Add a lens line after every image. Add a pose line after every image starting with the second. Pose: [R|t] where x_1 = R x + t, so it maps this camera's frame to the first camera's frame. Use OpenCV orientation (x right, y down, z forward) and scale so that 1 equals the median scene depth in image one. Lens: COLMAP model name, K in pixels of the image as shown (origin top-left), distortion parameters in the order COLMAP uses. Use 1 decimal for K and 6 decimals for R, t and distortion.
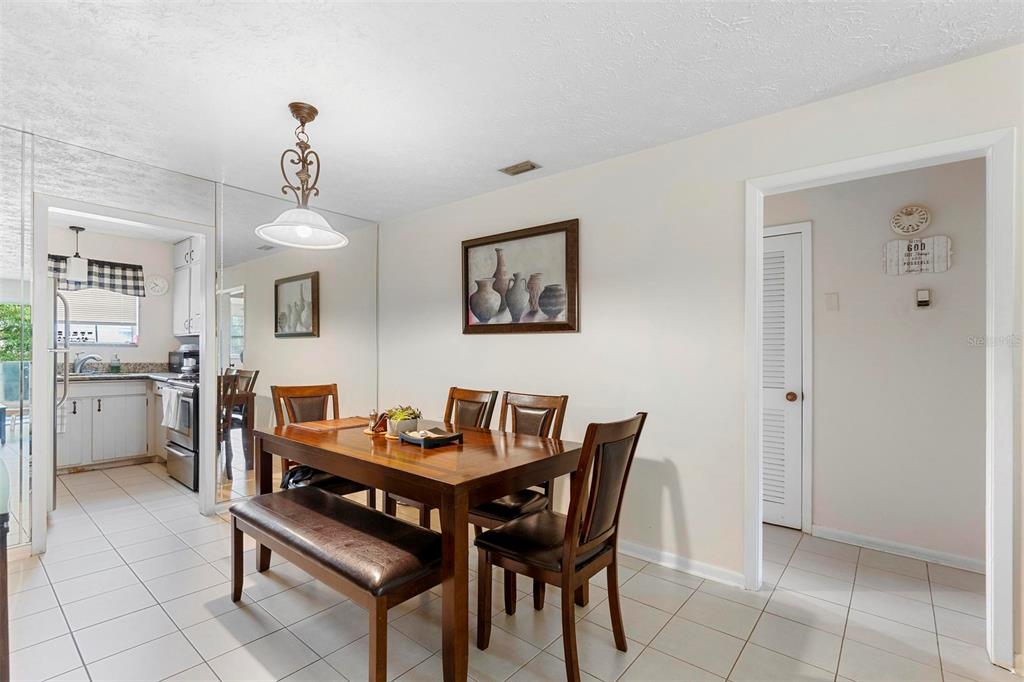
lens RADIAL K [[467.4, 0, 511.9], [0, 467.4, 354.0], [0, 0, 1]] dist [-0.002221, 0.000846]
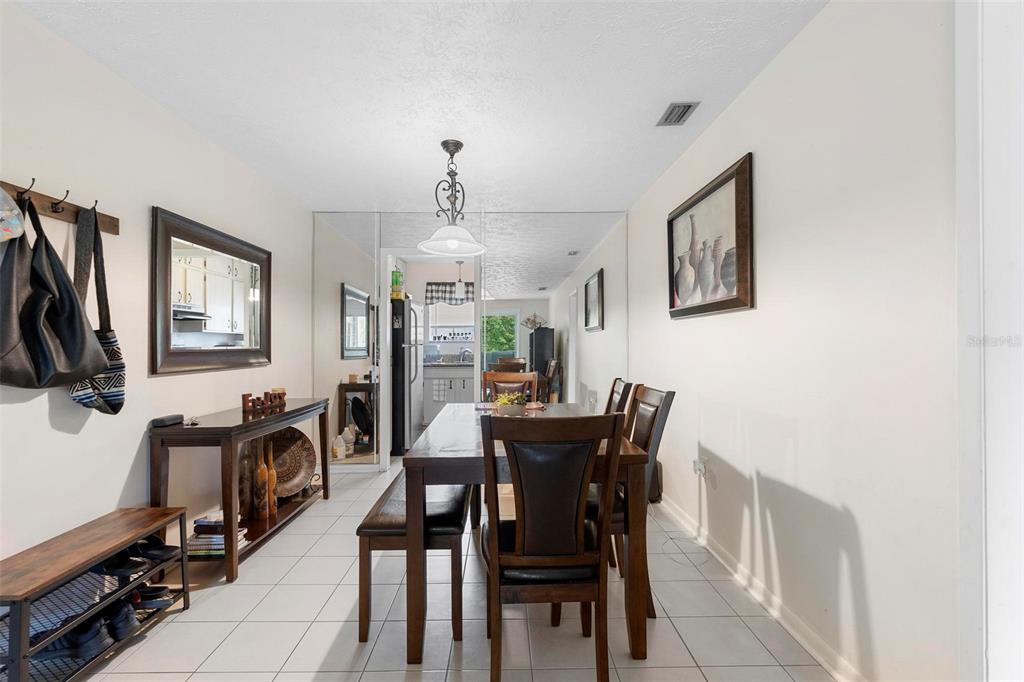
lens RADIAL K [[467.4, 0, 512.3], [0, 467.4, 343.3], [0, 0, 1]] dist [-0.002221, 0.000846]
pose [[0.662717, -0.020217, -0.748597, 0.400682], [0.015397, 0.999792, -0.013371, 0.010736], [0.748712, -0.002665, 0.662890, 0.219896]]
